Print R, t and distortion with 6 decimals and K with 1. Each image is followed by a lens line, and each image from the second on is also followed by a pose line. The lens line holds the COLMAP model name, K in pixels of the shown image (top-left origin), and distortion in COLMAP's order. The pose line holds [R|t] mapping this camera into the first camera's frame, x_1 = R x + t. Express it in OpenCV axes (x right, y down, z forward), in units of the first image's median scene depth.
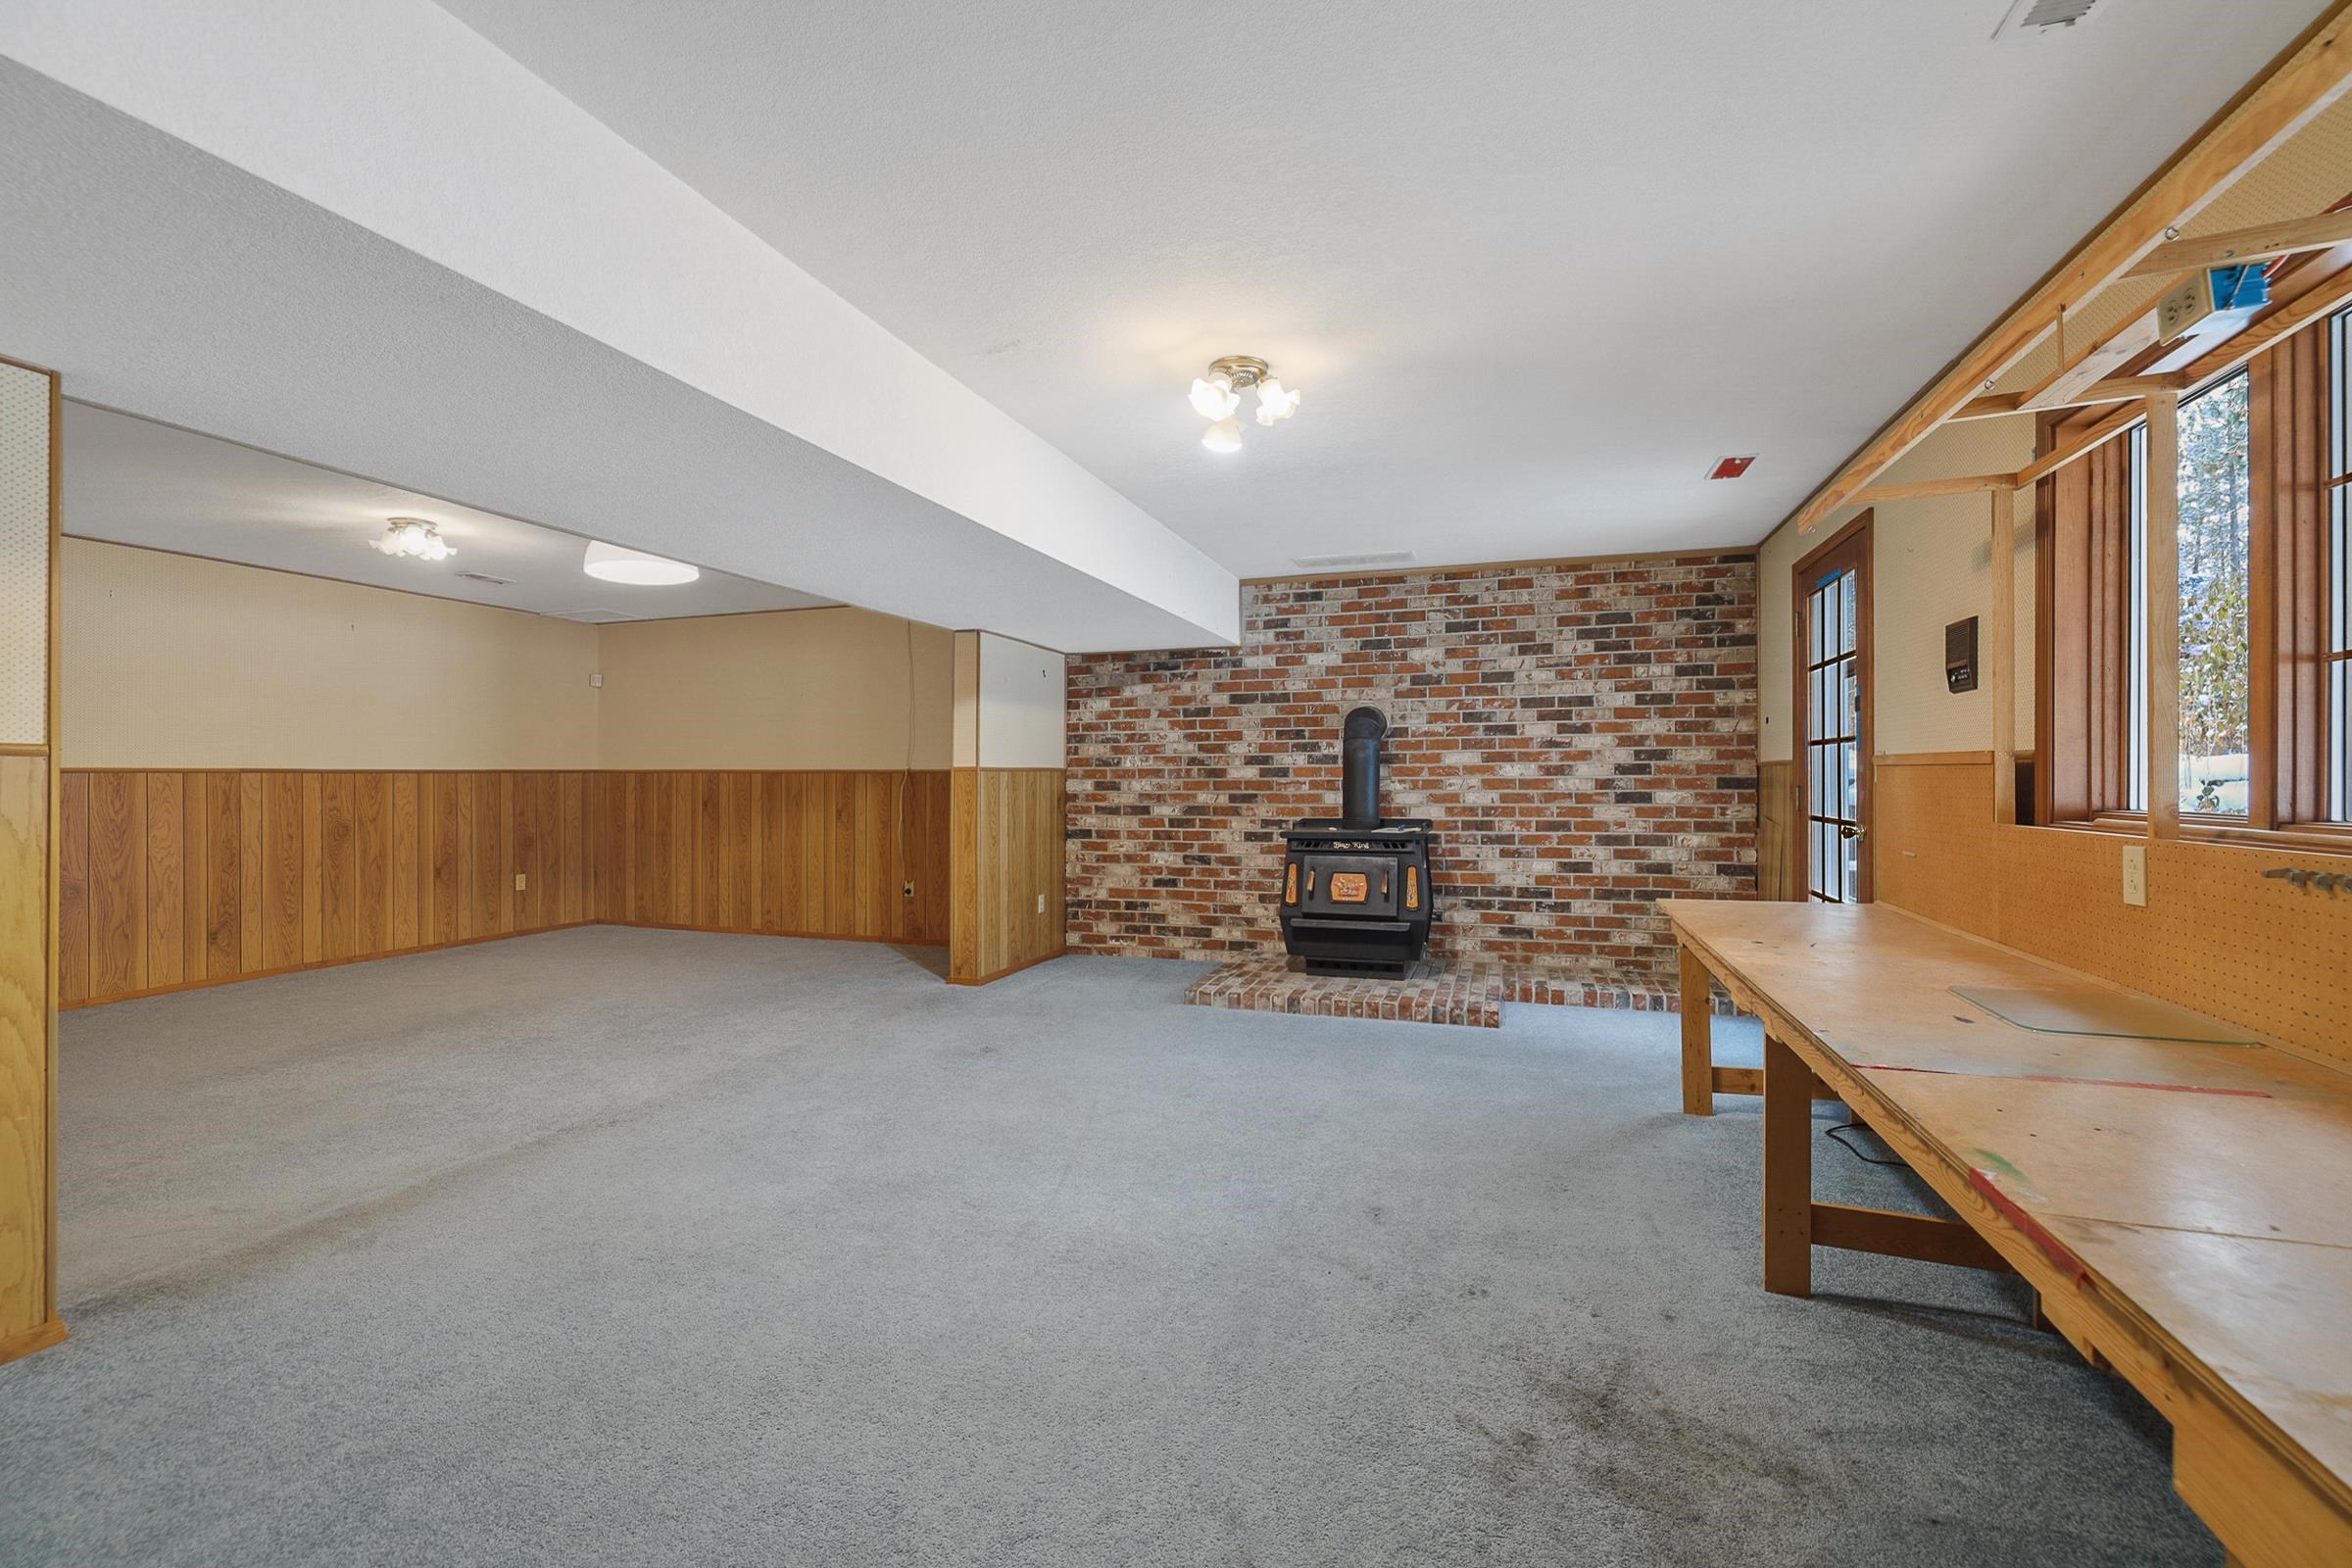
lens RADIAL K [[978.9, 0, 1188.9], [0, 978.9, 773.5], [0, 0, 1]] dist [-0.002712, -0.000186]
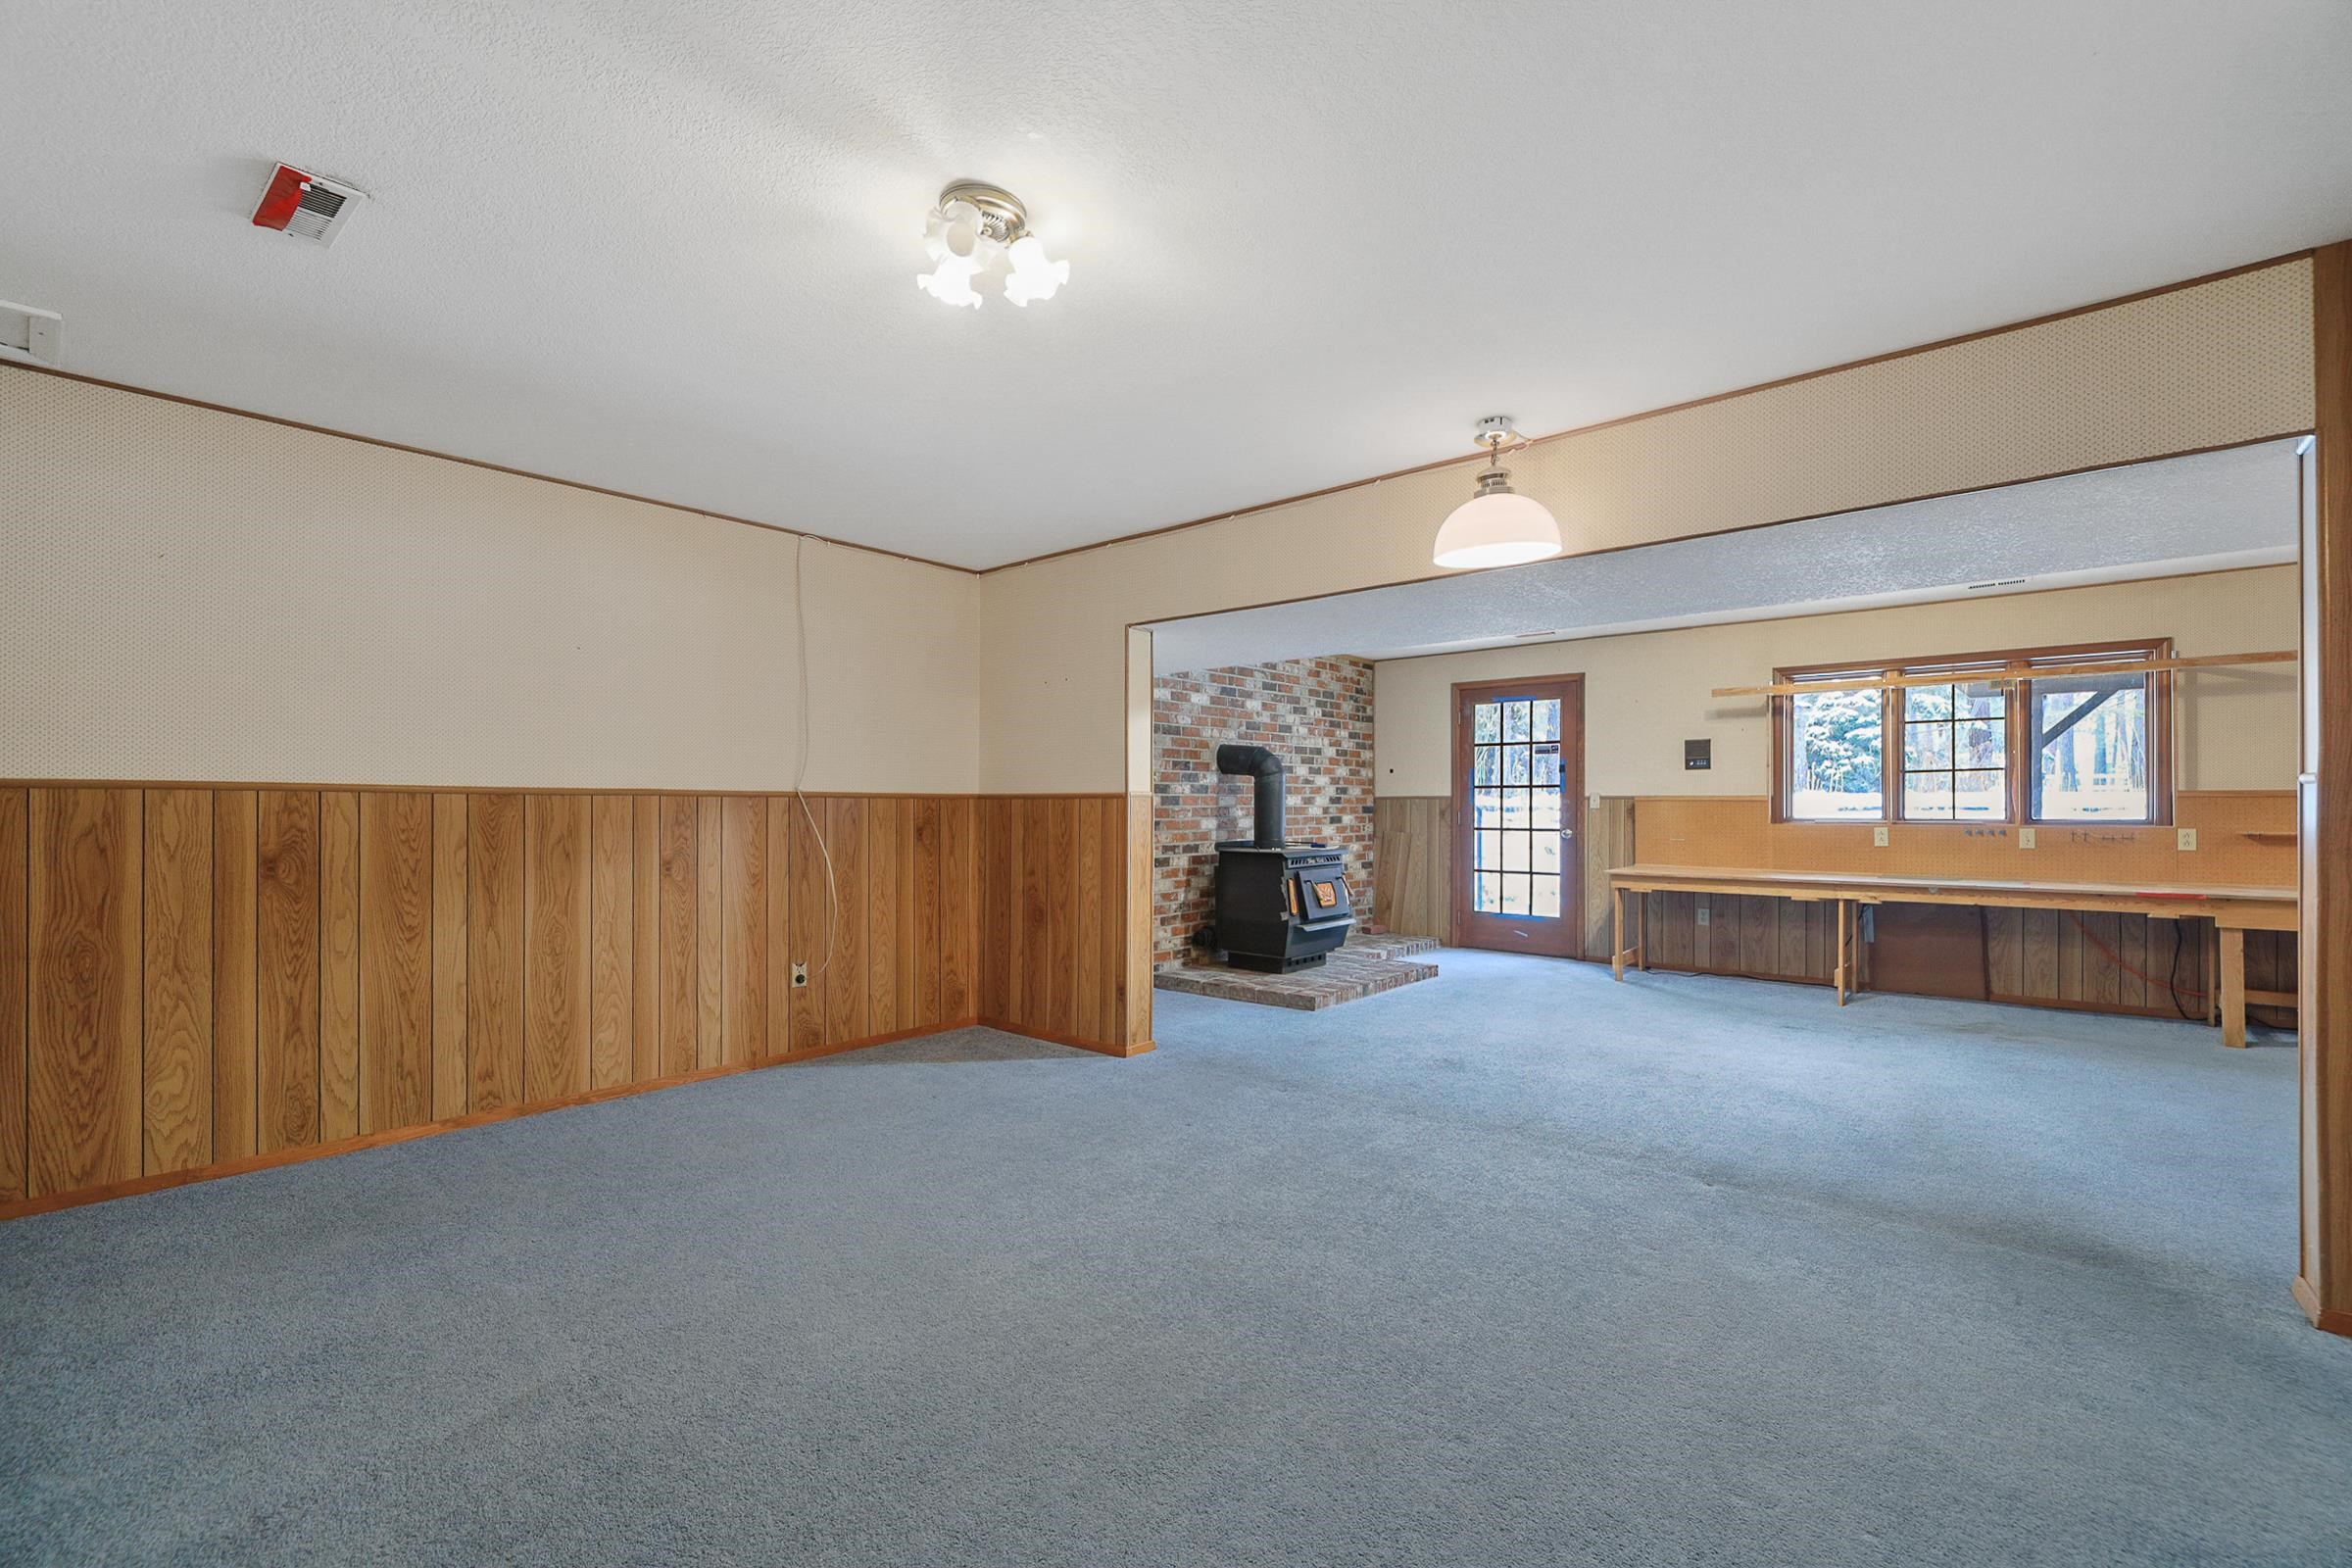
lens RADIAL K [[978.9, 0, 1197.1], [0, 978.9, 805.4], [0, 0, 1]] dist [-0.002712, -0.000186]
pose [[0.389836, 0.002428, 0.920881, -0.944521], [-0.005110, 0.999987, -0.000474, 0.004819], [-0.920870, -0.004521, 0.389844, 0.607085]]
